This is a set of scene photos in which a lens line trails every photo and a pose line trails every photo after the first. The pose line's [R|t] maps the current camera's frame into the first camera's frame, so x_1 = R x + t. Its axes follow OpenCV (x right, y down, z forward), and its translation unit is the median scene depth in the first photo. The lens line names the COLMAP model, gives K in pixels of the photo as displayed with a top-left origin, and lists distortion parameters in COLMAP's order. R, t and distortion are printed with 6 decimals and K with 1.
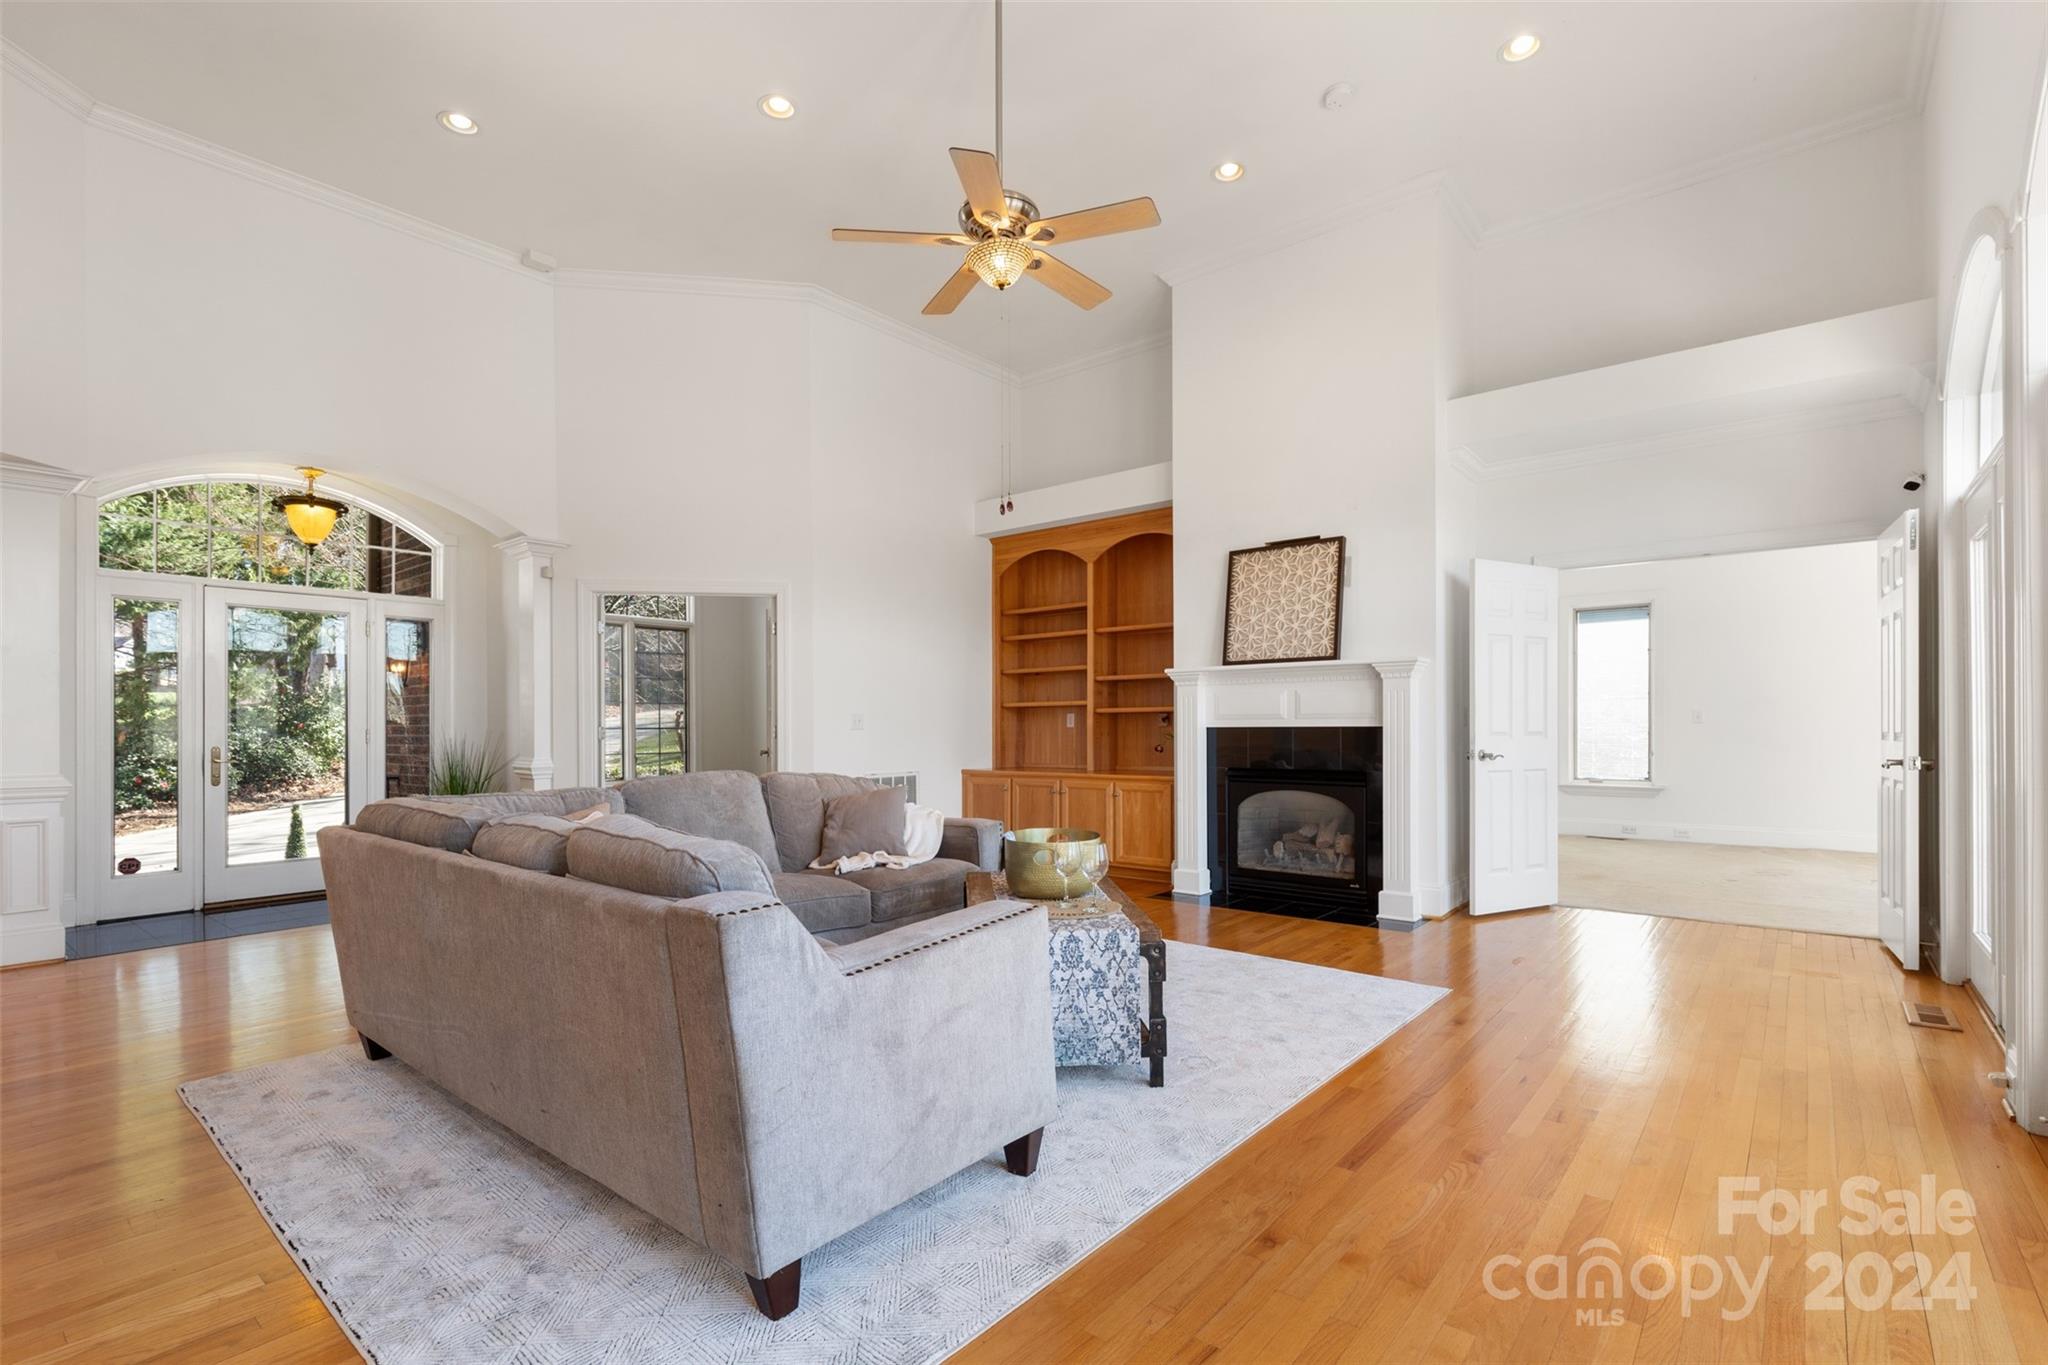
lens RADIAL K [[948.4, 0, 1037.5], [0, 948.4, 737.8], [0, 0, 1]] dist [0.001984, 0.000143]
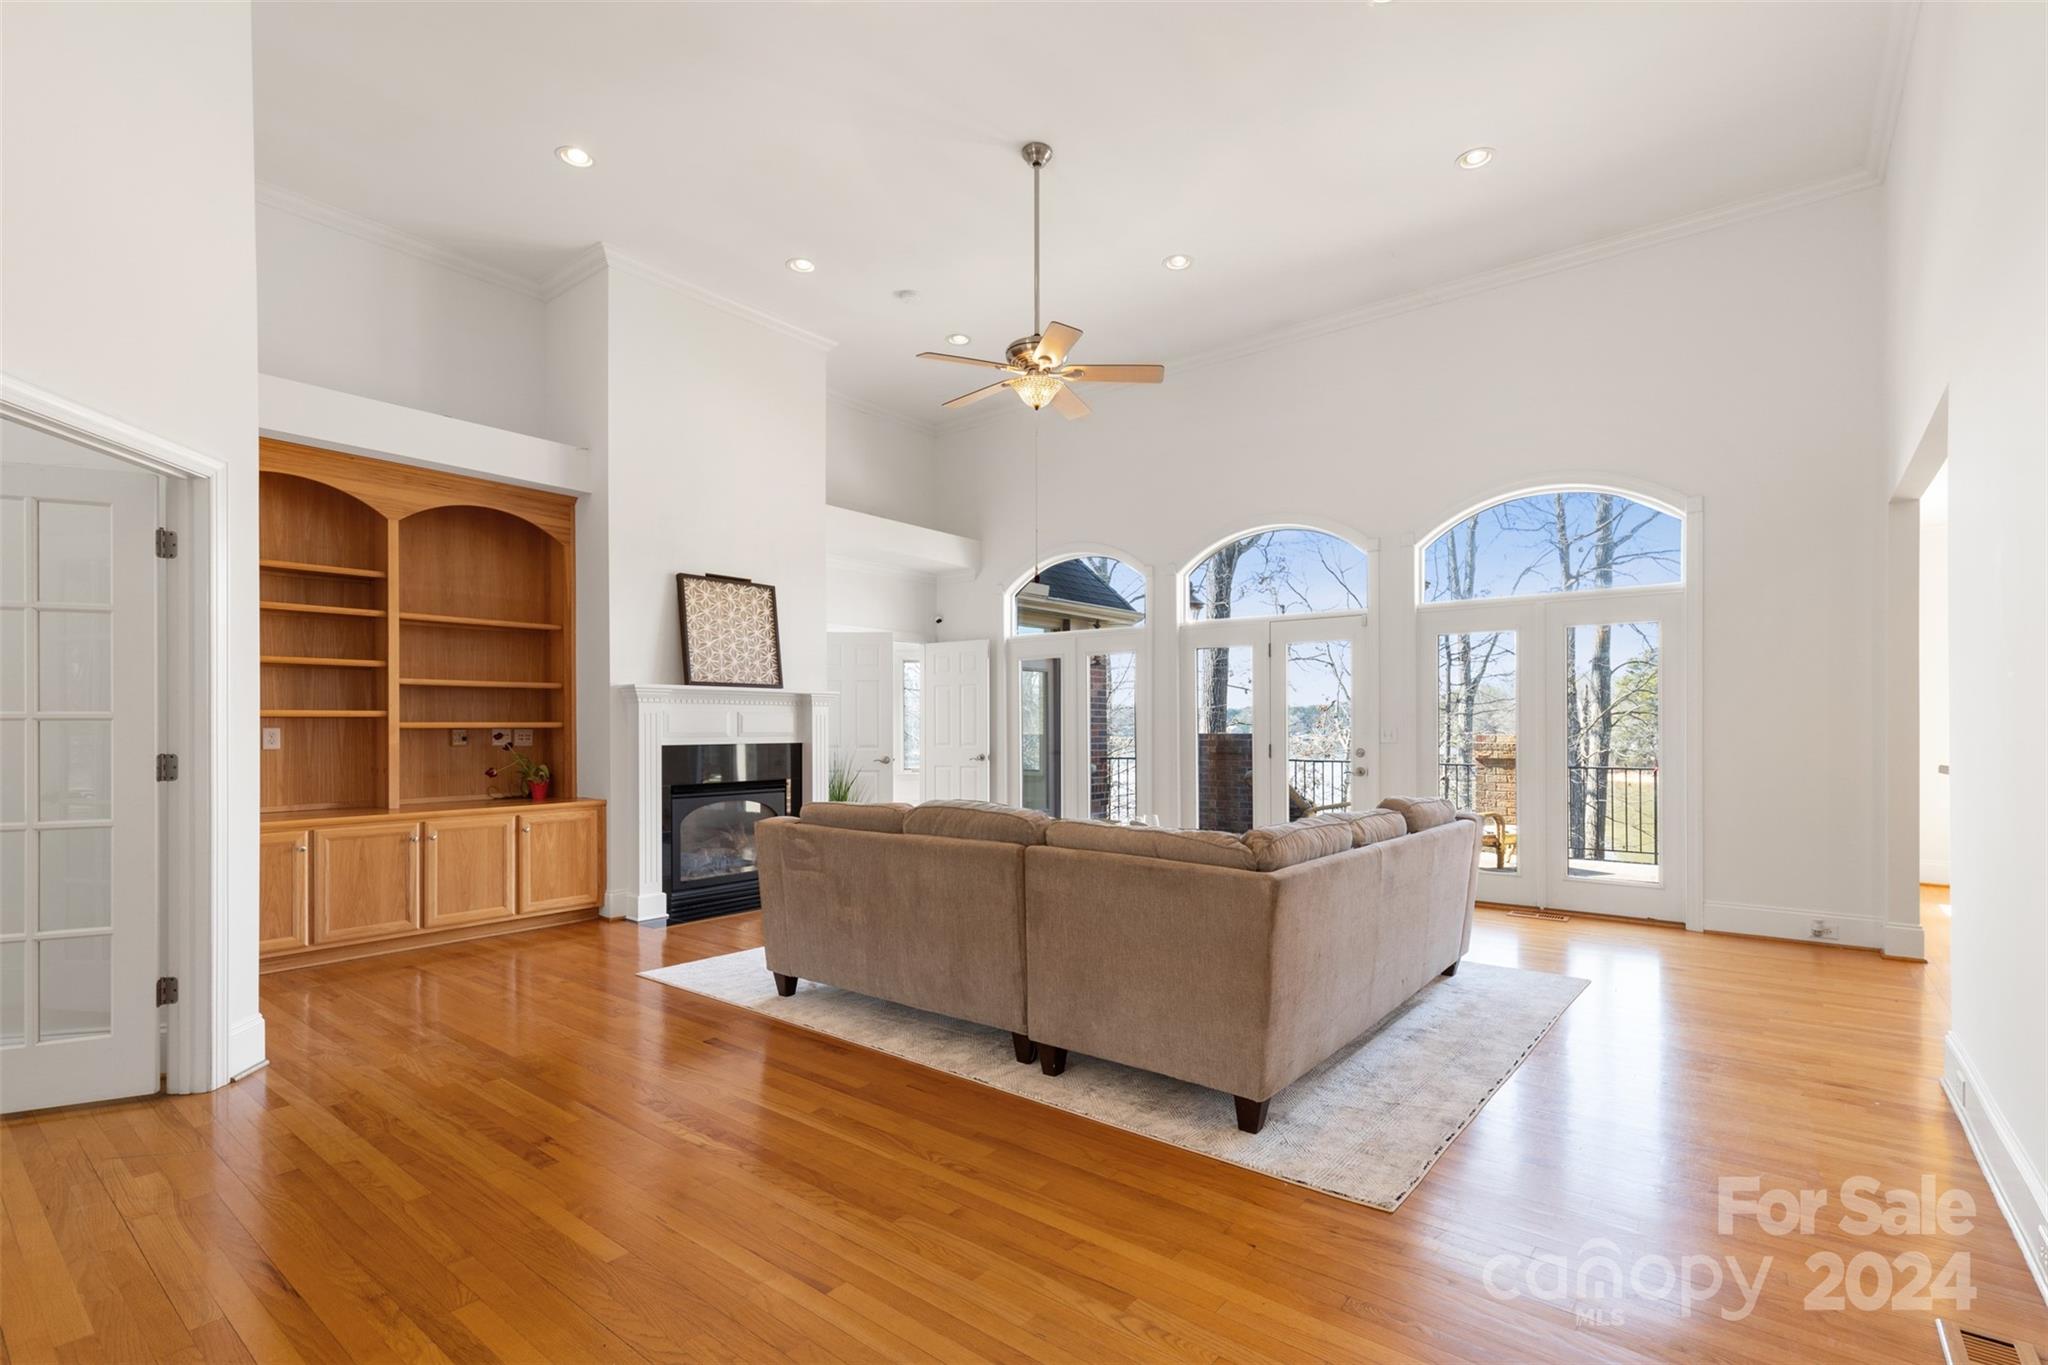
lens RADIAL K [[948.4, 0, 1037.5], [0, 948.4, 737.8], [0, 0, 1]] dist [0.001984, 0.000143]
pose [[-0.015950, 0.001109, 0.999872, -0.838522], [0.017117, 0.999853, -0.000836, -0.012151], [-0.999726, 0.017102, -0.015967, 0.647528]]
